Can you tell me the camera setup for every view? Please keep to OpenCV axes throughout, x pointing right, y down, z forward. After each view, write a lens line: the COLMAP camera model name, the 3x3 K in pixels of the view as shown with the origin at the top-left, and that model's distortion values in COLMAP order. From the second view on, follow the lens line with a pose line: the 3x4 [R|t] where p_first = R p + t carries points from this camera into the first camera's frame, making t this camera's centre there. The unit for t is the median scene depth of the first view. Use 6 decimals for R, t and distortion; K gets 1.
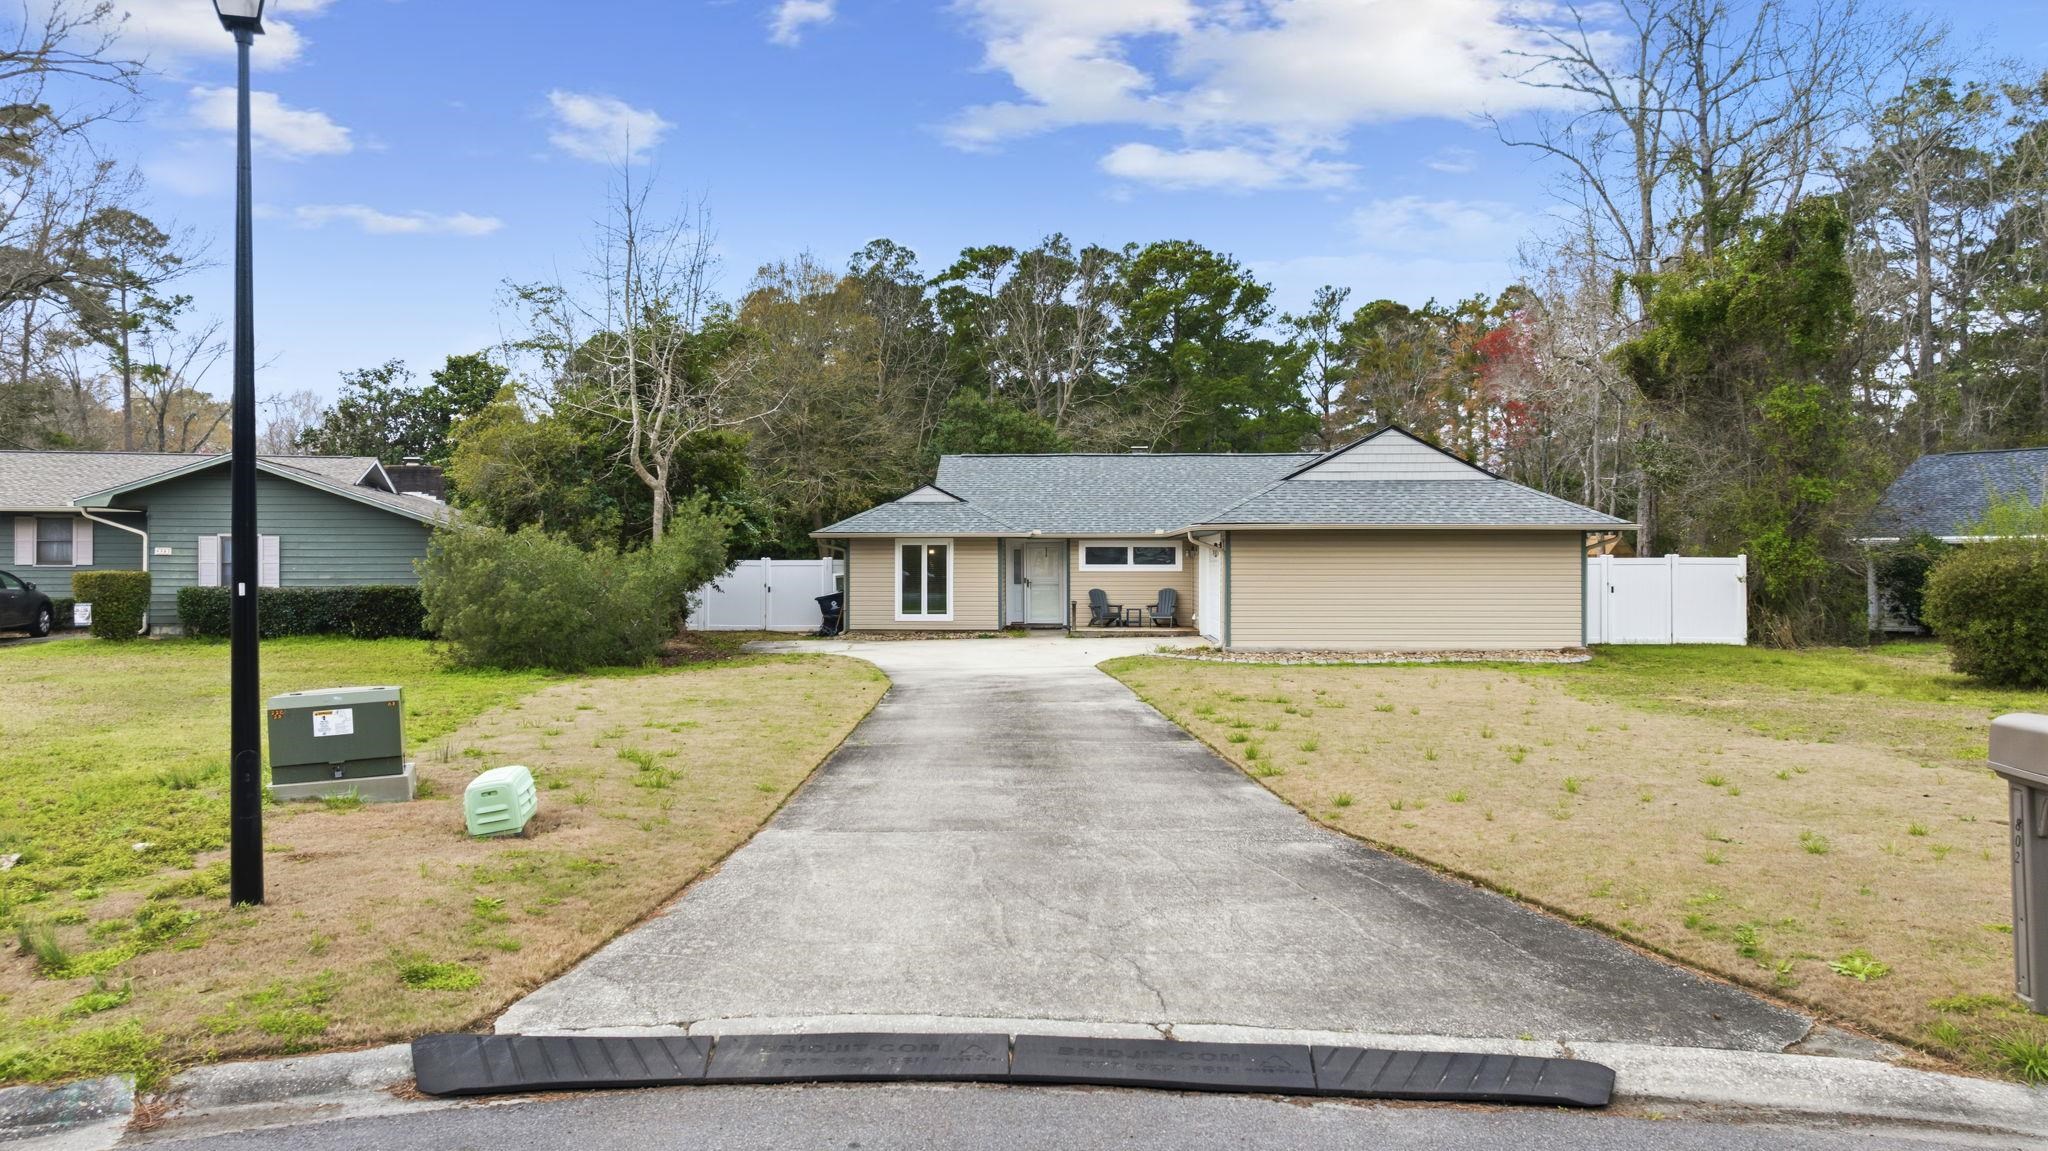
lens RADIAL K [[1216.9, 0, 1024.5], [0, 1216.9, 557.2], [0, 0, 1]] dist [-0.002279, 0.000278]
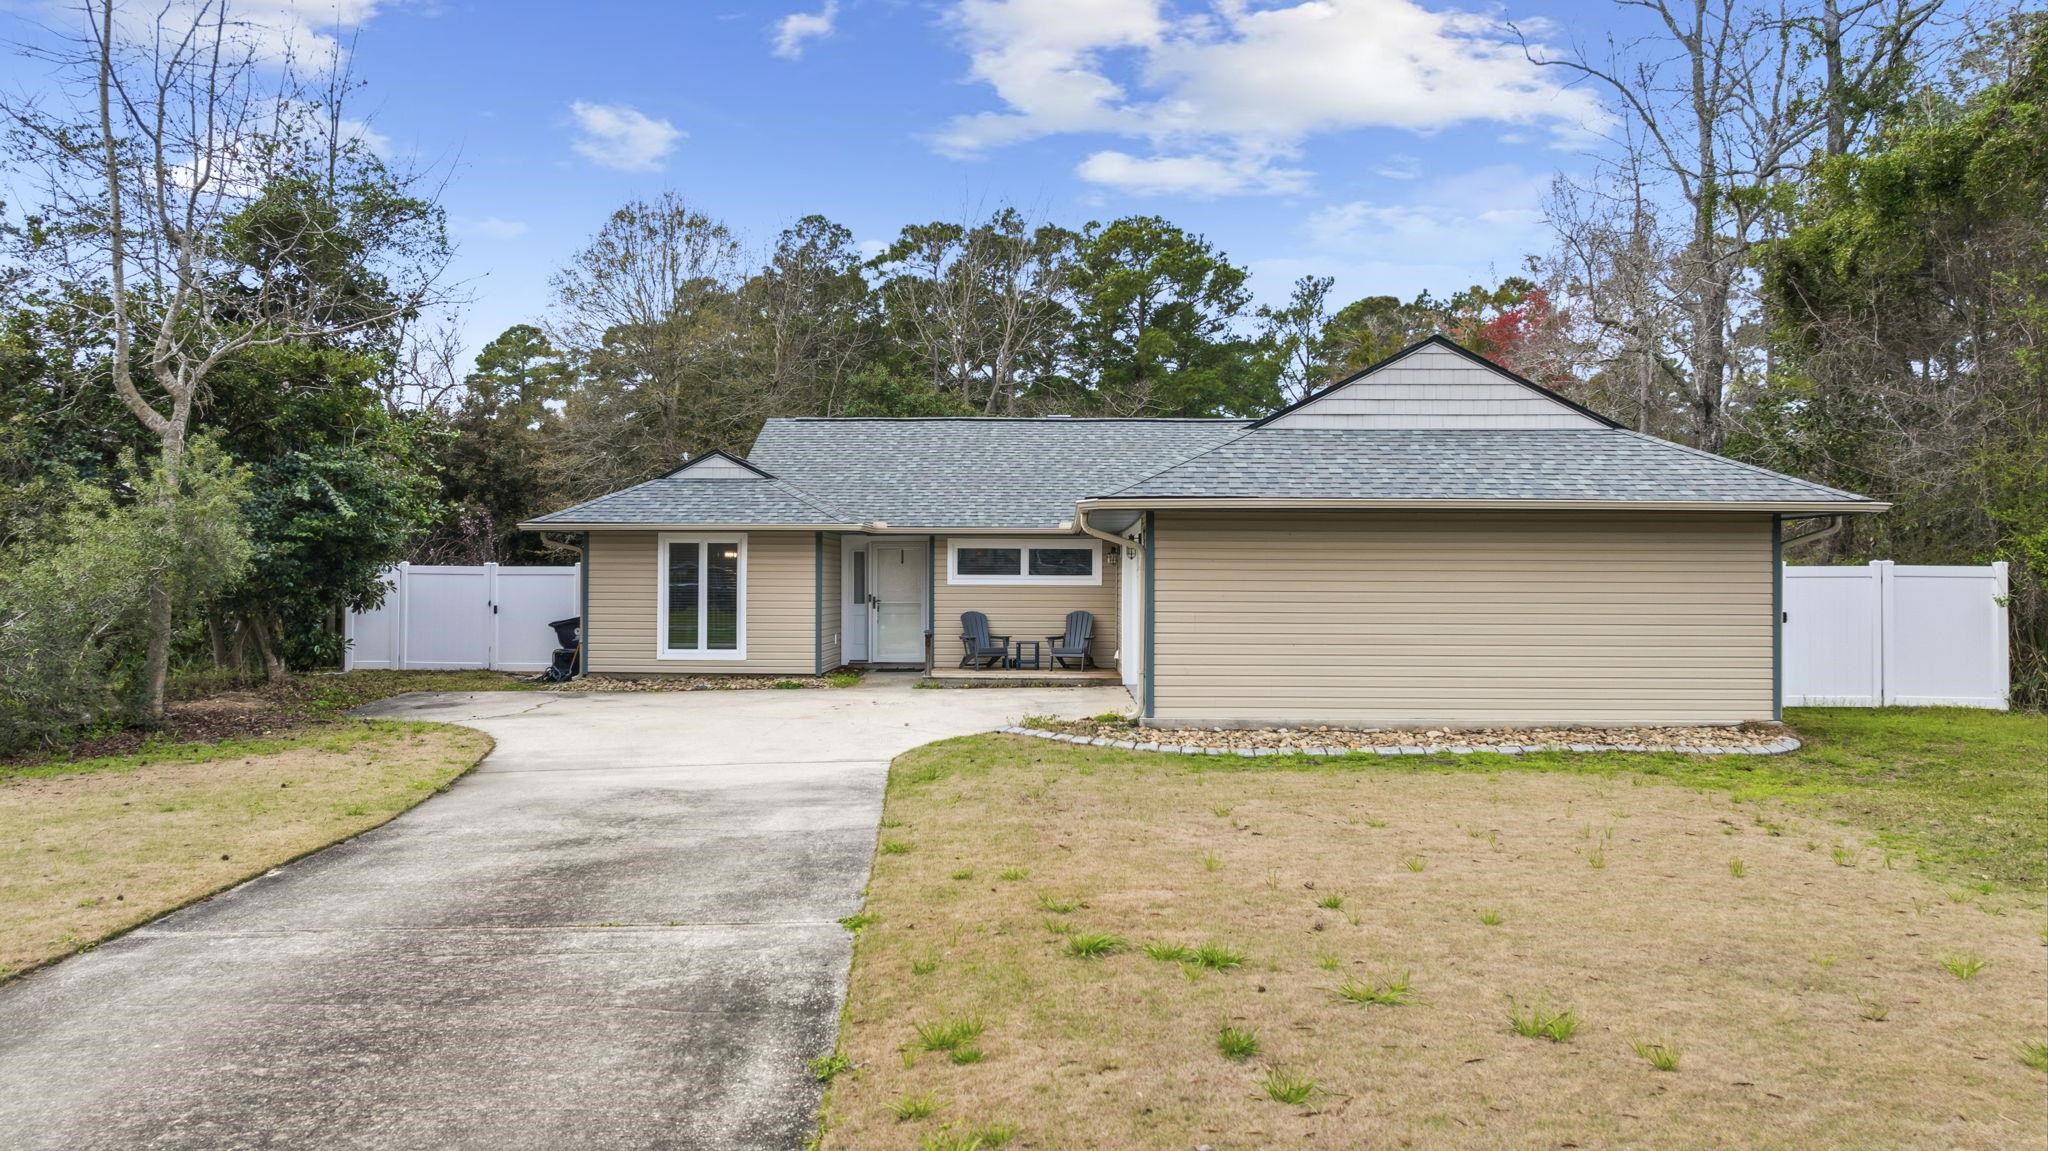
lens RADIAL K [[1310.6, 0, 1024.0], [0, 1310.6, 575.5], [0, 0, 1]] dist [-0.000796, -0.000809]
pose [[0.999499, 0.005864, 0.031092, 0.064674], [-0.005897, 0.999982, 0.000988, 0.005526], [-0.031085, -0.001171, 0.999516, 0.284473]]
